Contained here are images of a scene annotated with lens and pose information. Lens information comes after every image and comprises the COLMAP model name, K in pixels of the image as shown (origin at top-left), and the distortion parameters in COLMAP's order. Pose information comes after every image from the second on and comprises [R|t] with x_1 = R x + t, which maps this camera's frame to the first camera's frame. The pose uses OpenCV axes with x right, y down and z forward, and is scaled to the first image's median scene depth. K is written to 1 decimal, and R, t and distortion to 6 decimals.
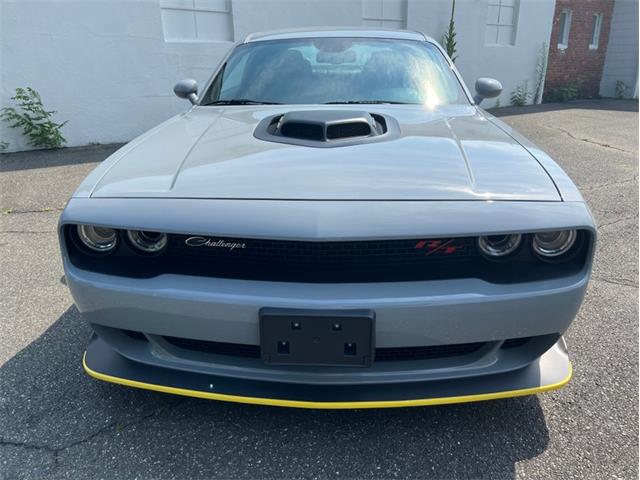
lens RADIAL K [[481.8, 0, 322.1], [0, 481.8, 240.1], [0, 0, 1]] dist [0.051291, -0.058578]
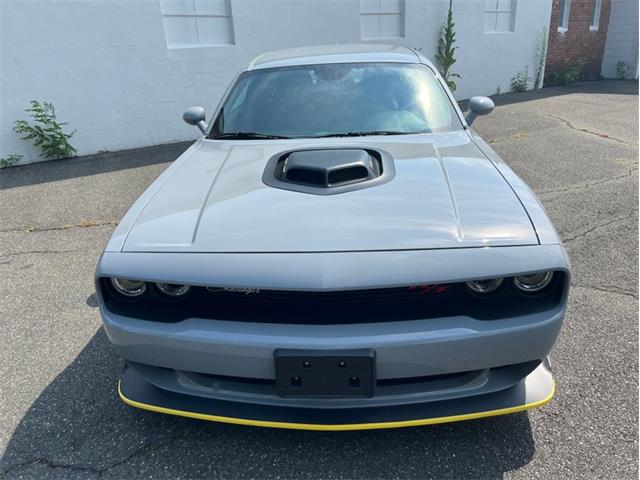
lens RADIAL K [[481.8, 0, 321.0], [0, 481.8, 237.4], [0, 0, 1]] dist [0.051291, -0.058578]
pose [[0.999406, -0.031142, -0.014776, 0.004987], [0.031591, 0.999015, 0.031168, -0.122427], [0.013791, -0.031617, 0.999405, -0.105835]]
